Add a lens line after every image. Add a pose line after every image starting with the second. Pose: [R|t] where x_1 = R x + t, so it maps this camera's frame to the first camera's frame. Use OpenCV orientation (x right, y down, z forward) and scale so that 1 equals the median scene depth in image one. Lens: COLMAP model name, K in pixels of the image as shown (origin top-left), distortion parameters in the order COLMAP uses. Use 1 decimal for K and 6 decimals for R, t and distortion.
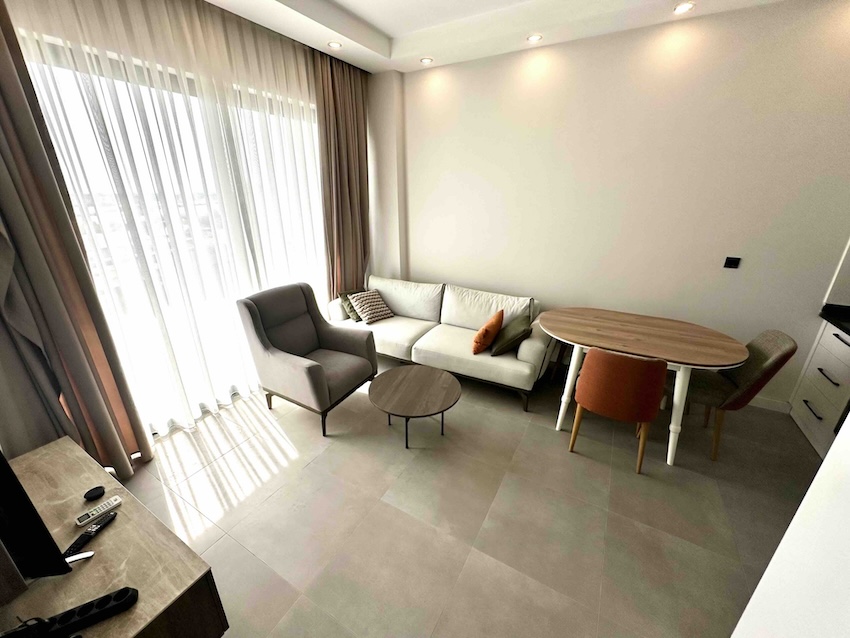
lens RADIAL K [[342.4, 0, 424.7], [0, 342.4, 326.7], [0, 0, 1]] dist [-0.000394, 0.000019]
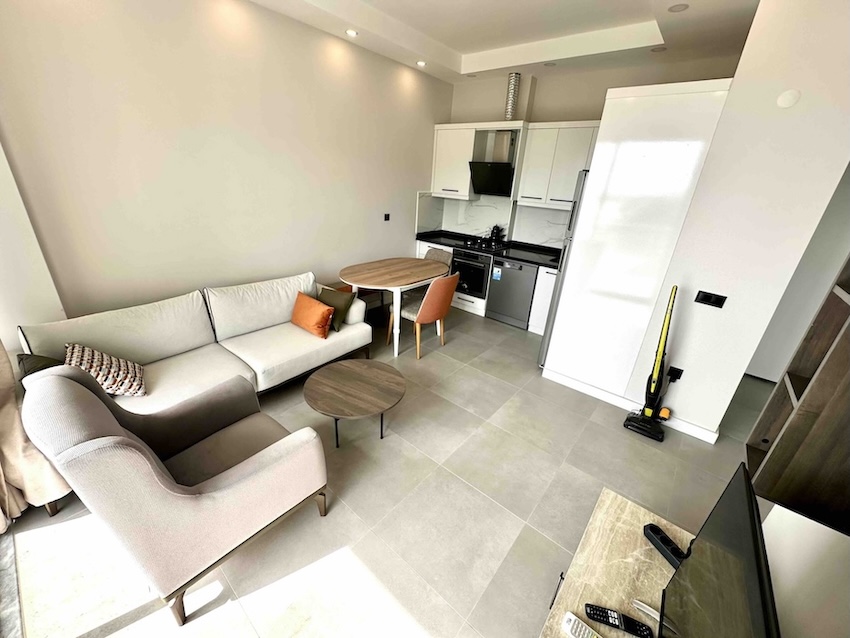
lens RADIAL K [[340.6, 0, 425.0], [0, 340.6, 319.0], [0, 0, 1]] dist [0.000368, 0.000060]
pose [[0.166545, -0.372243, 0.913070, -0.821666], [0.303947, 0.900292, 0.311593, -0.225701], [-0.938019, 0.225630, 0.263082, 0.570864]]
